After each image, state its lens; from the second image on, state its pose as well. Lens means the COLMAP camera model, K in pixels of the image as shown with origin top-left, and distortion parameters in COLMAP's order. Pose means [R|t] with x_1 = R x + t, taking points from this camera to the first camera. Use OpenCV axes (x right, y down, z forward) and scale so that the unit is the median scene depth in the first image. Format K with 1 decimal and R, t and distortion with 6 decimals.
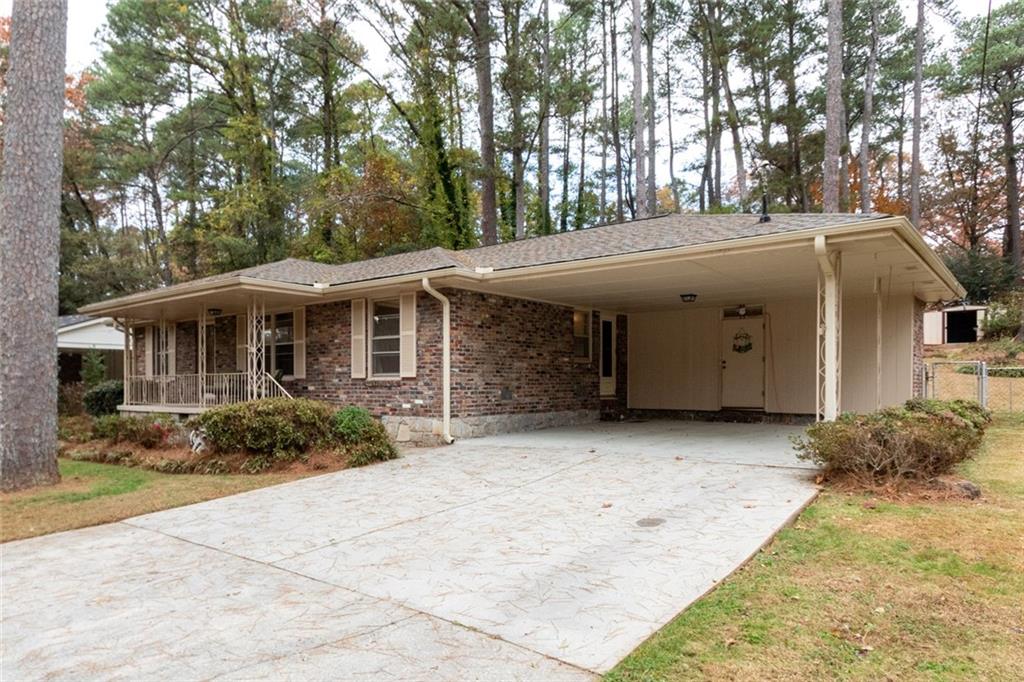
lens RADIAL K [[673.8, 0, 486.0], [0, 673.8, 390.8], [0, 0, 1]] dist [0.009480, 0.004764]
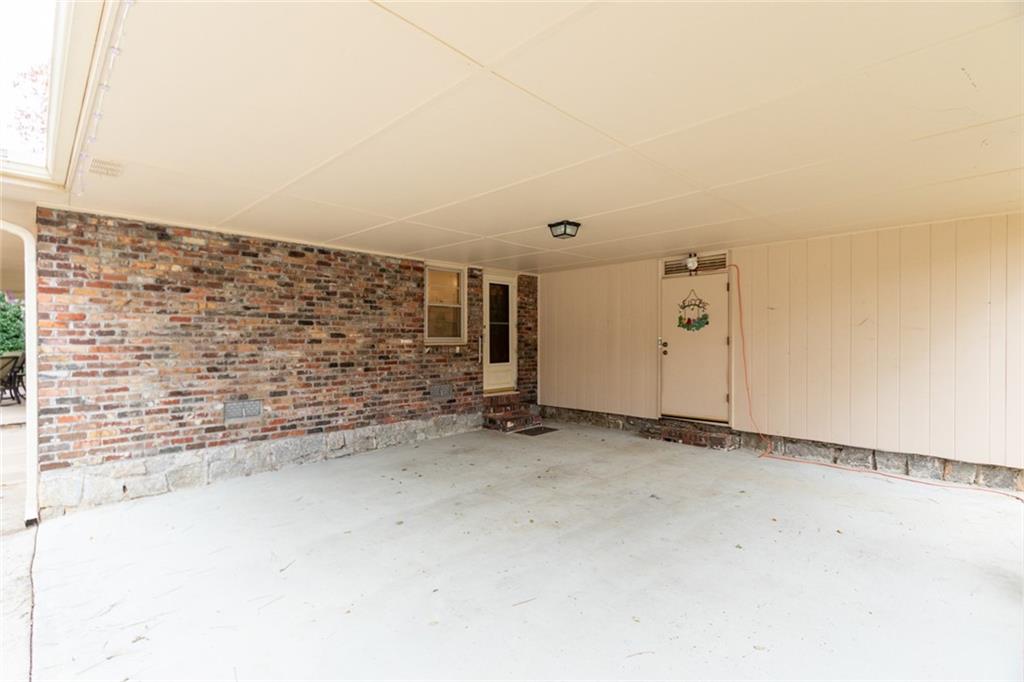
lens RADIAL K [[472.3, 0, 493.1], [0, 472.3, 340.6], [0, 0, 1]] dist [0.005813, 0.000165]
pose [[0.992396, 0.000948, -0.123083, 0.272302], [-0.002487, 0.999921, -0.012350, -0.044236], [0.123062, 0.012562, 0.992320, 0.591723]]
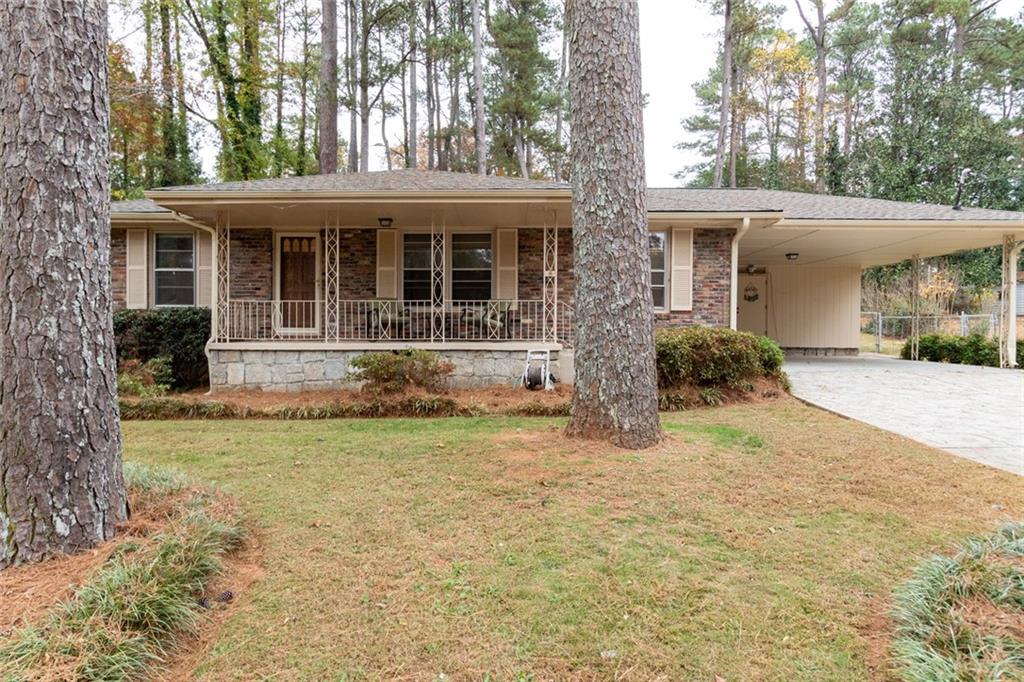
lens RADIAL K [[625.1, 0, 538.8], [0, 625.1, 349.6], [0, 0, 1]] dist [0.003230, 0.001063]
pose [[0.775824, -0.007898, 0.630900, -0.773201], [0.000535, 0.999930, 0.011860, 0.024299], [-0.630949, -0.008864, 0.775774, 0.343445]]
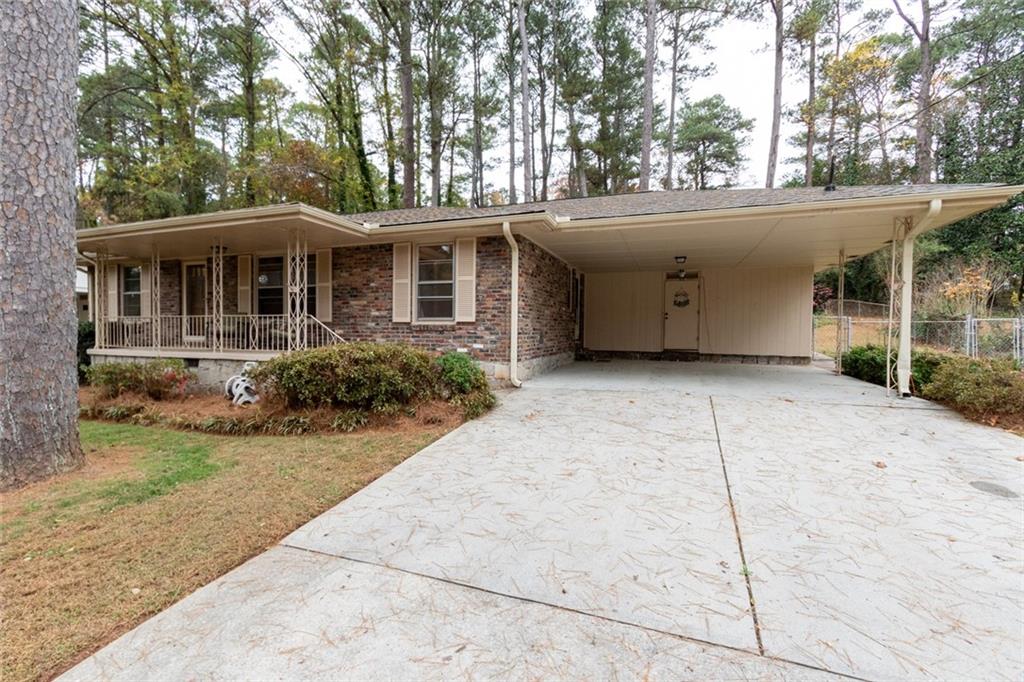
lens RADIAL K [[472.3, 0, 501.4], [0, 472.3, 342.0], [0, 0, 1]] dist [0.005813, 0.000165]
pose [[0.951589, 0.001584, 0.307370, -0.245760], [-0.006476, 0.999868, 0.014895, -0.000682], [-0.307306, -0.016164, 0.951473, 0.266482]]
